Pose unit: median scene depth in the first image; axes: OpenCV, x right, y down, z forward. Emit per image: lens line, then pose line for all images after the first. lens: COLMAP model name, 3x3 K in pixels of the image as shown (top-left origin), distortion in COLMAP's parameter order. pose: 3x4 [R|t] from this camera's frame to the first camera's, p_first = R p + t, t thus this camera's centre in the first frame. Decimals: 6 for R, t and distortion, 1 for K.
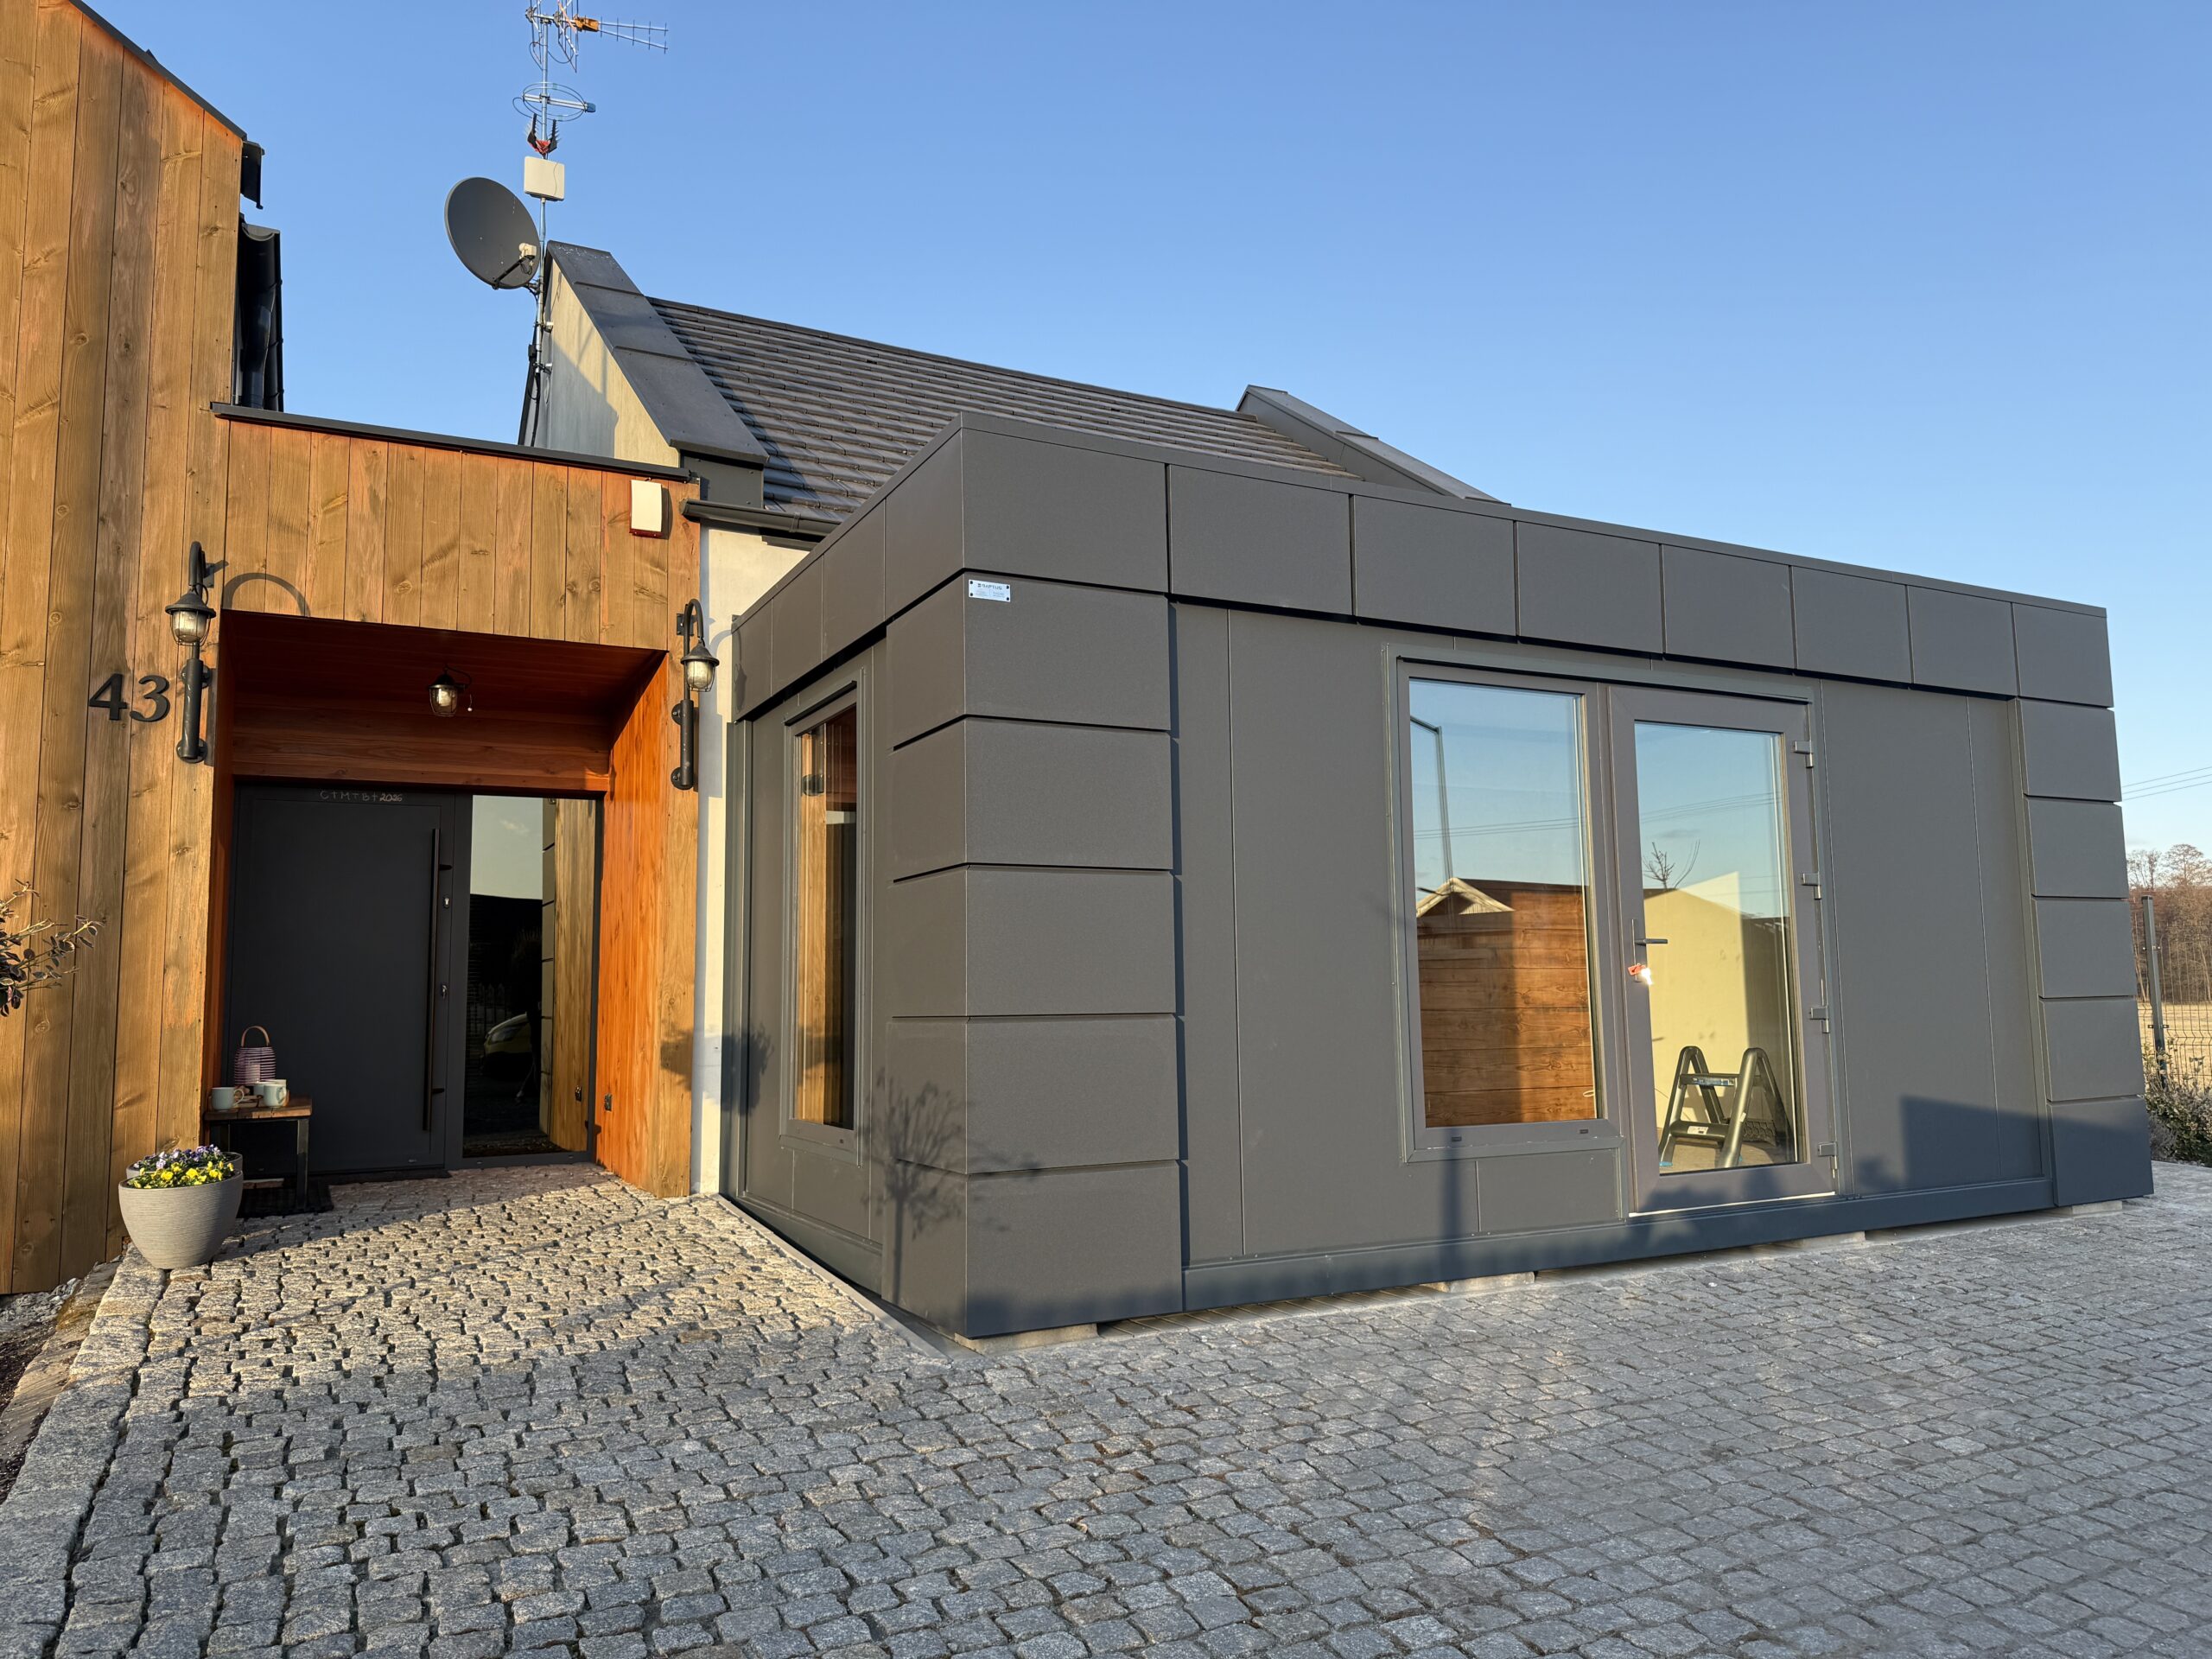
lens RADIAL K [[1559.9, 0, 1115.9], [0, 1559.9, 833.4], [0, 0, 1]] dist [0.005159, -0.004276]
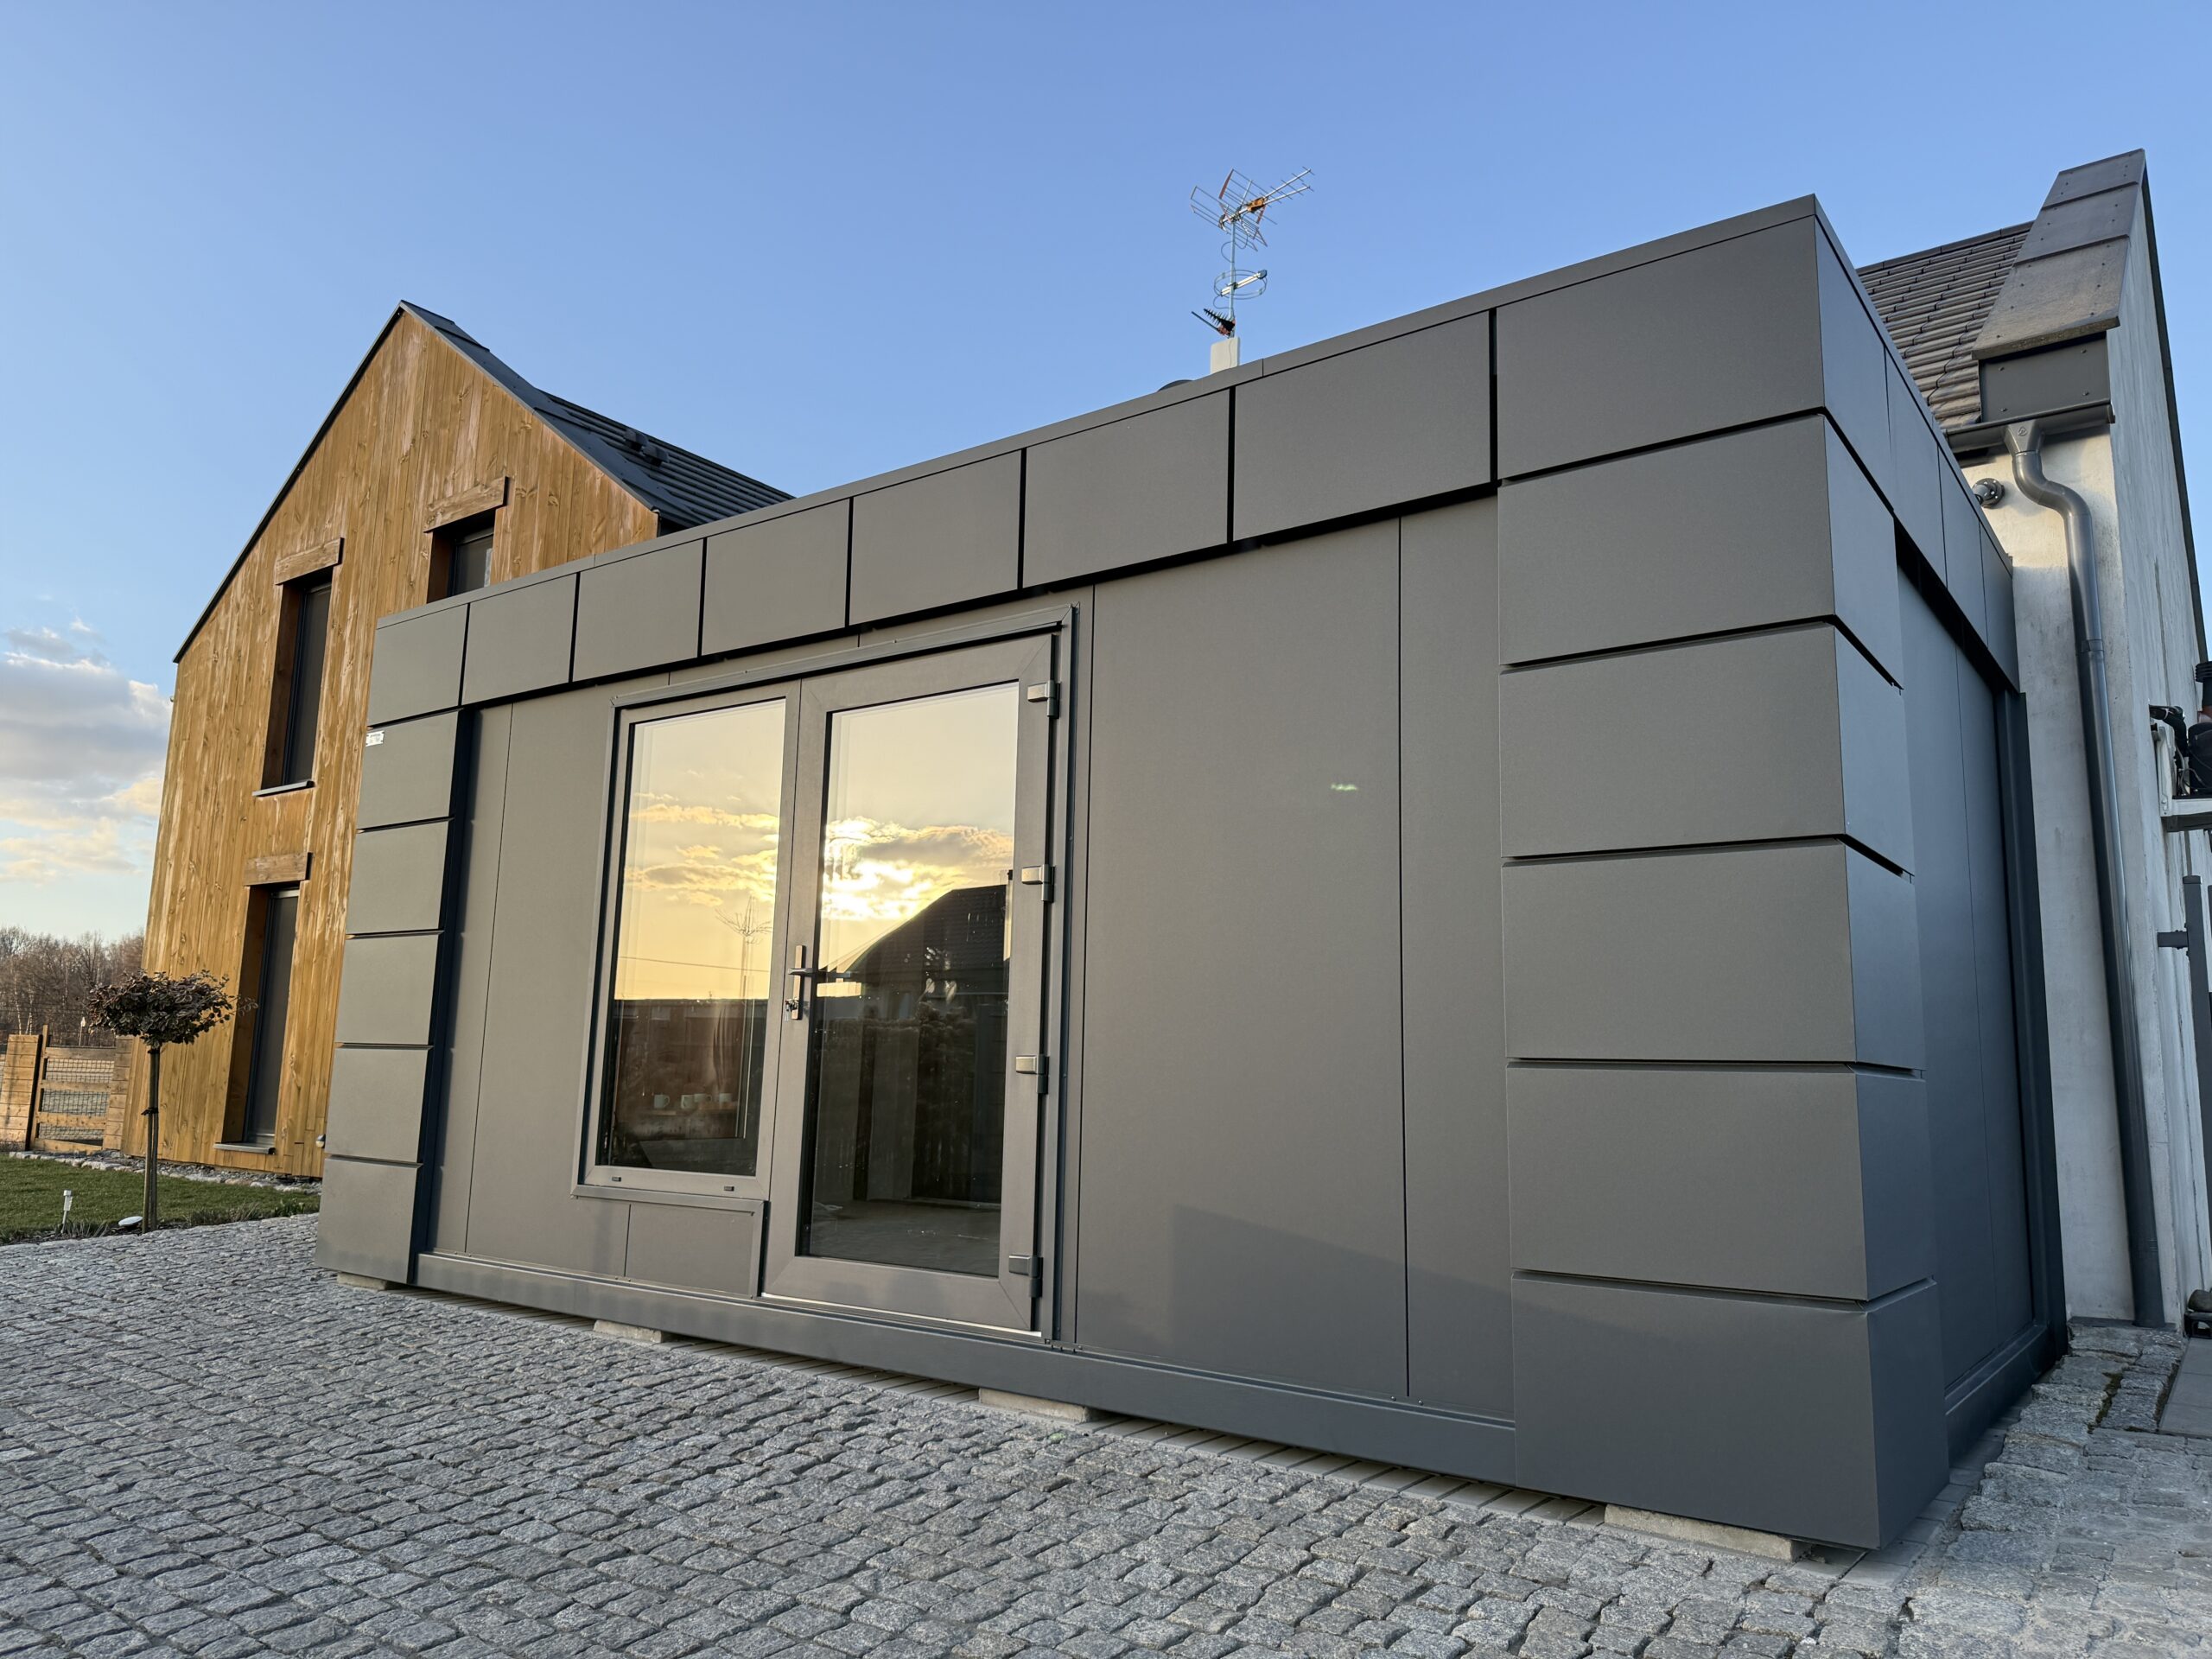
lens RADIAL K [[1559.9, 0, 1115.9], [0, 1559.9, 833.4], [0, 0, 1]] dist [0.005159, -0.004276]
pose [[0.433118, -0.115079, -0.893960, 1.127346], [0.067202, 0.993178, -0.095292, 0.082689], [0.898828, -0.018803, 0.437897, 0.755364]]
